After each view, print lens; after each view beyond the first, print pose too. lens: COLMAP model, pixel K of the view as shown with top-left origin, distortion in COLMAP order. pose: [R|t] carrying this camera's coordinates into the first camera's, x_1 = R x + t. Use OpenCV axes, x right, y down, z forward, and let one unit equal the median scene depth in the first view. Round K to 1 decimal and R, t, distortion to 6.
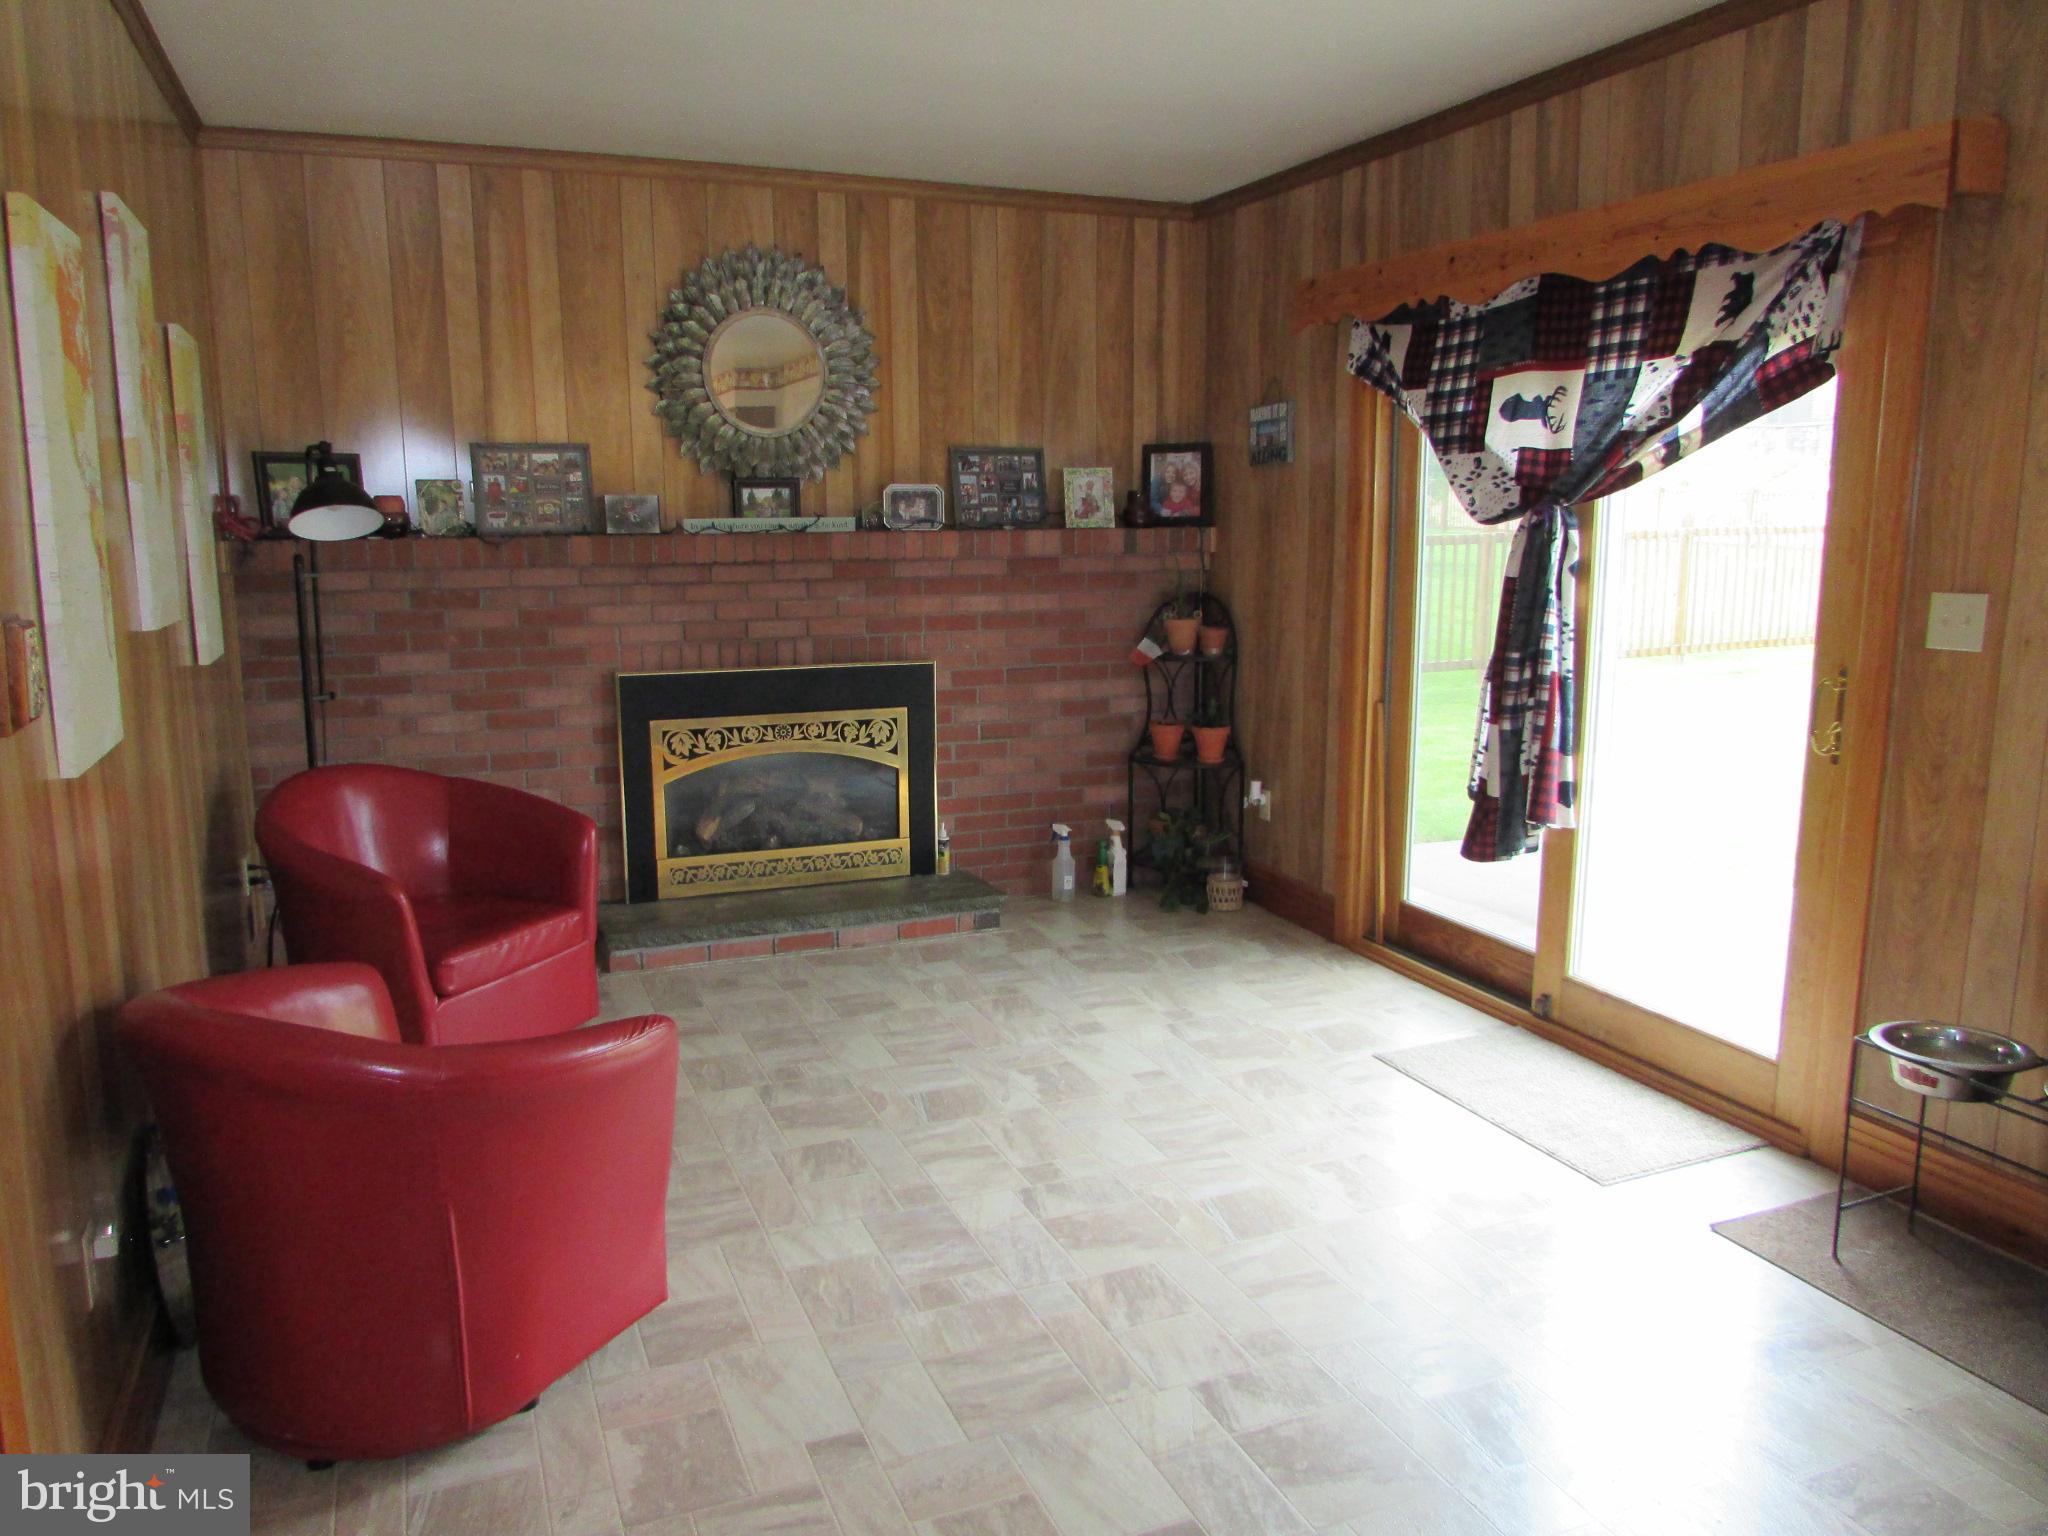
lens RADIAL K [[1459.3, 0, 999.6], [0, 1459.3, 760.7], [0, 0, 1]] dist [-0.059874, 0.006287]
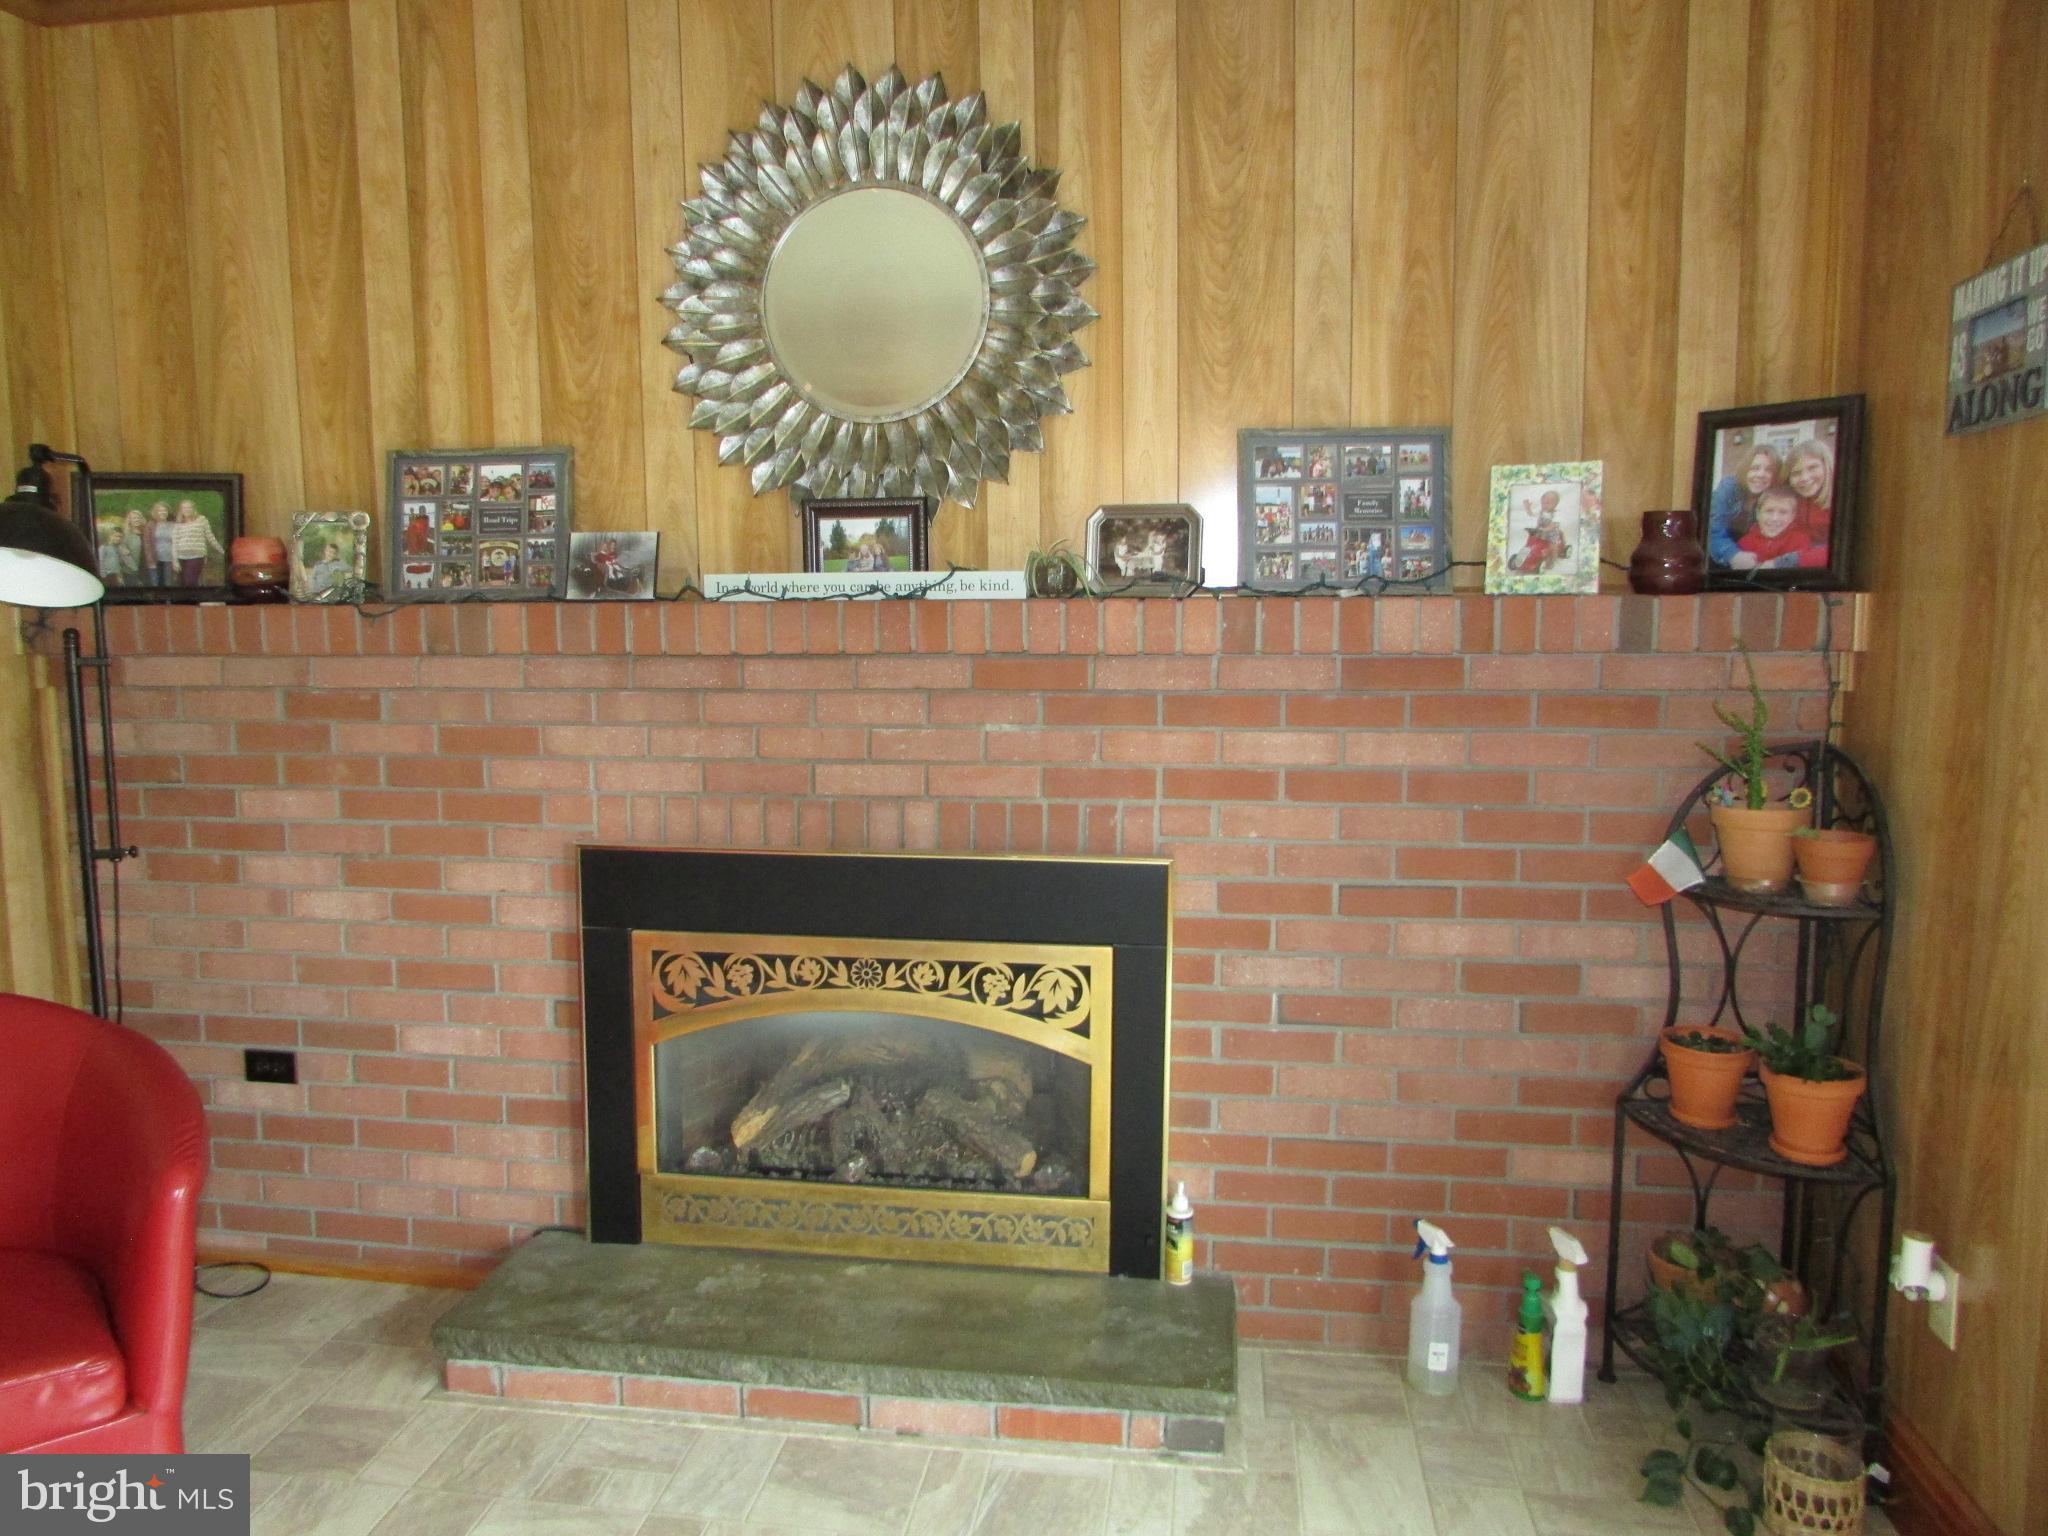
lens RADIAL K [[1440.3, 0, 989.9], [0, 1440.3, 764.4], [0, 0, 1]] dist [-0.038481, 0.008539]
pose [[0.862807, 0.058161, -0.502176, 0.148527], [-0.083018, 0.996175, -0.027261, -0.084025], [0.498670, 0.065211, 0.864335, 0.556730]]
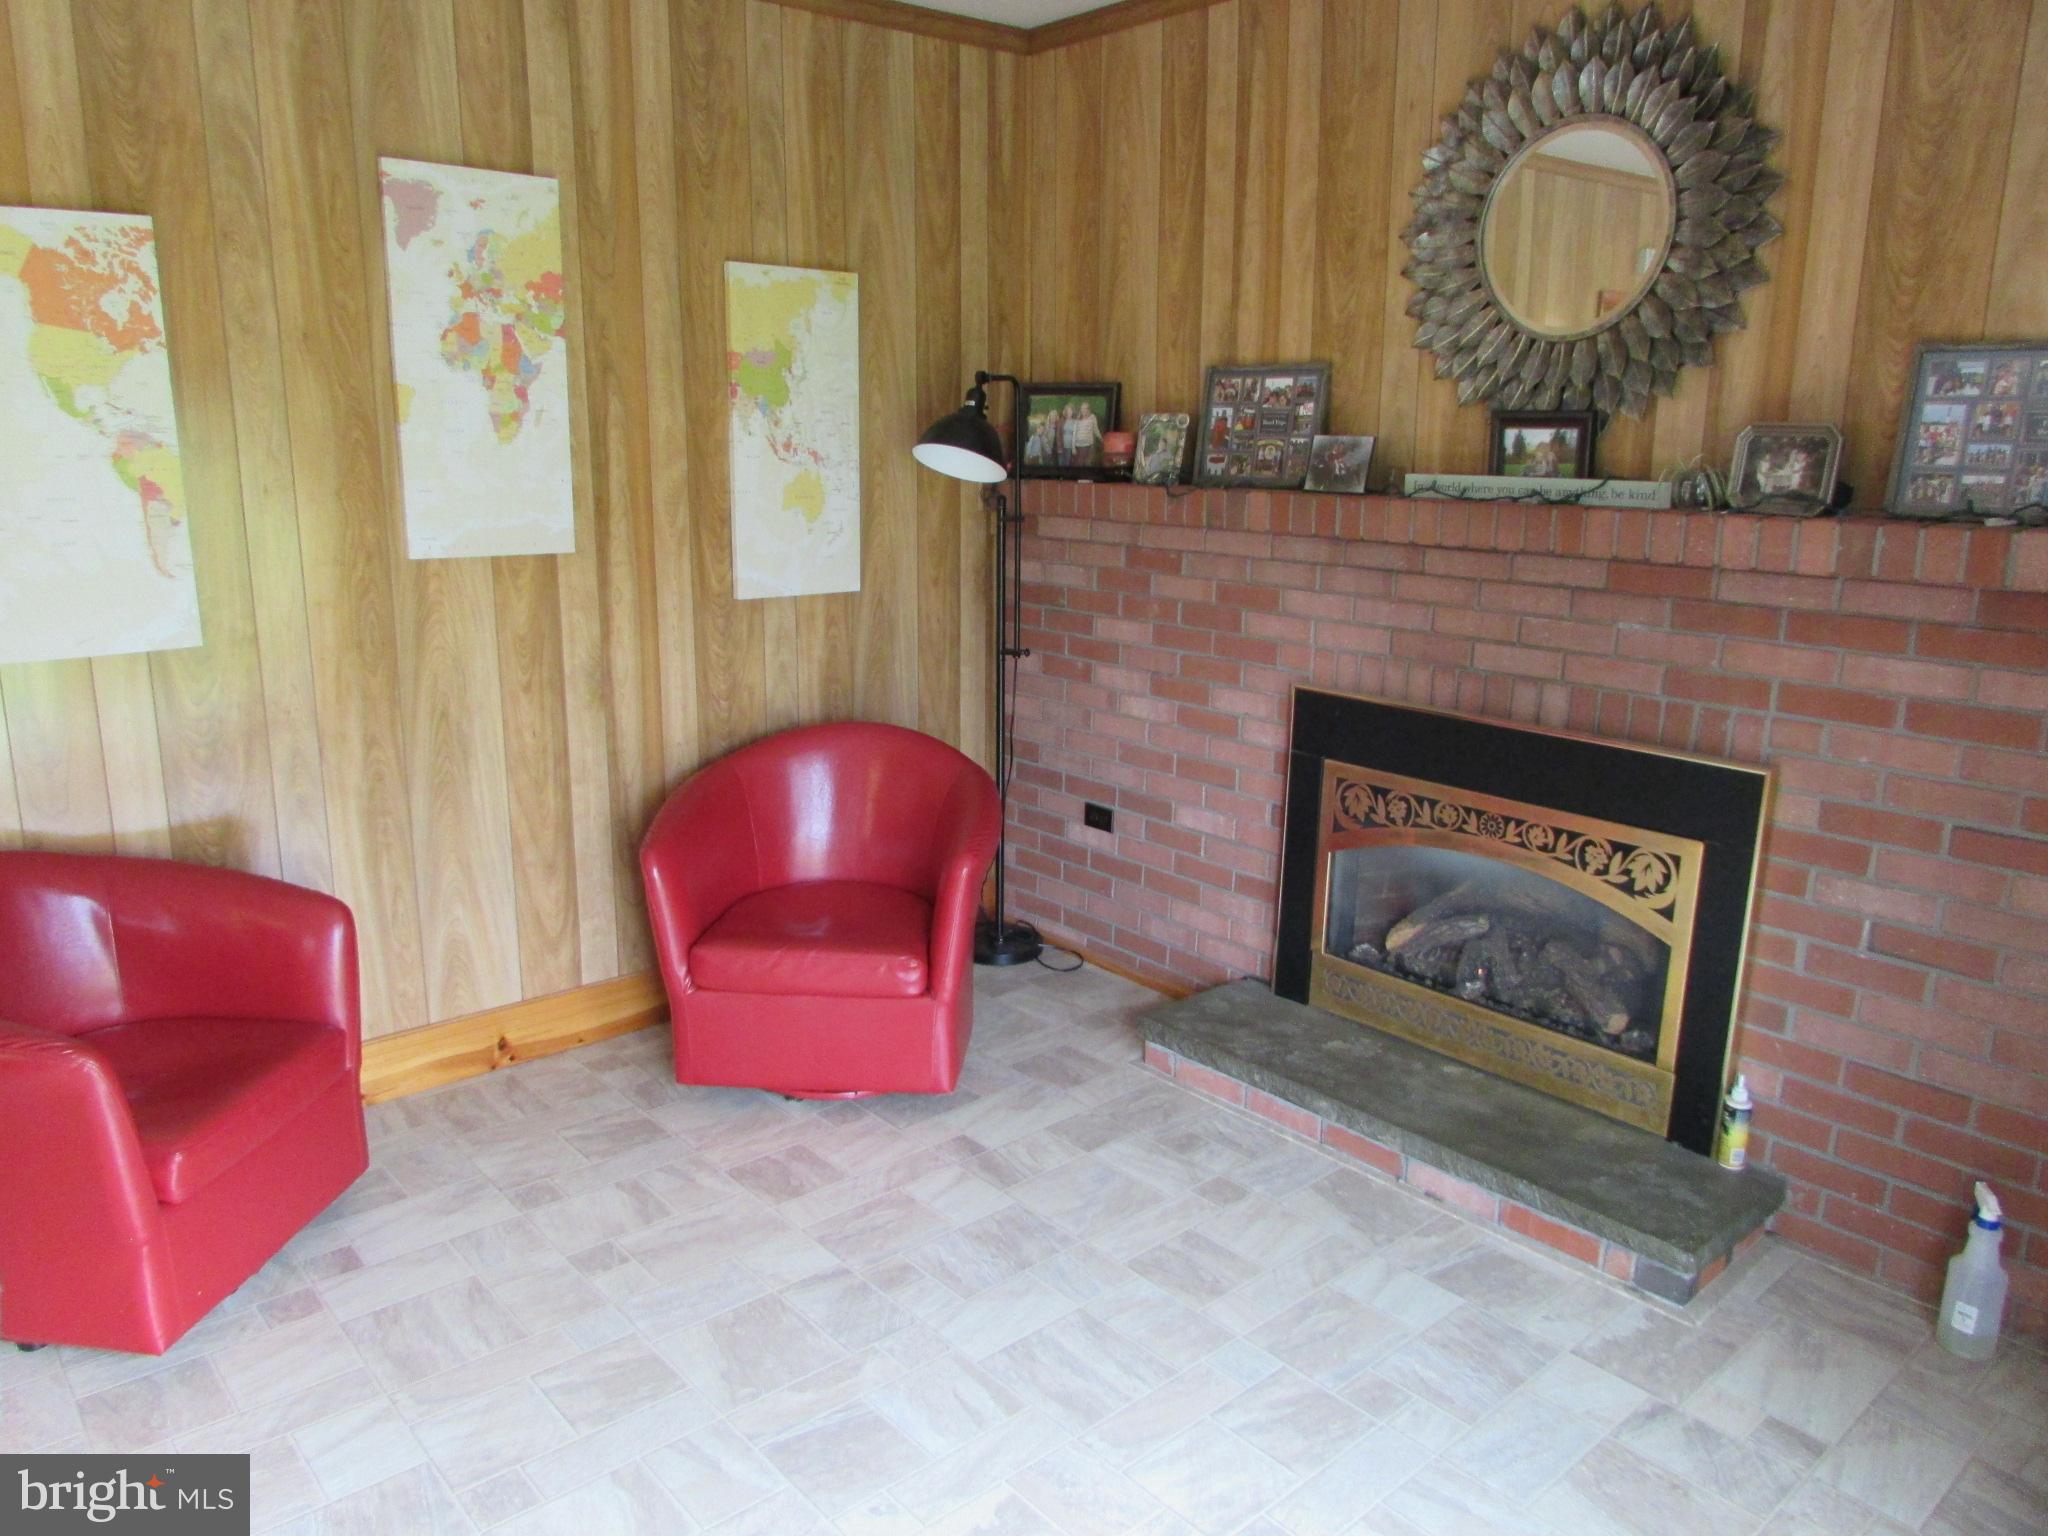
lens RADIAL K [[1466.2, 0, 1011.6], [0, 1466.2, 754.8], [0, 0, 1]] dist [-0.025033, 0.014216]
pose [[0.314130, 0.214704, -0.924784, 0.352423], [-0.166755, 0.971426, 0.168890, -0.118591], [0.934620, 0.101159, 0.340957, 0.587245]]
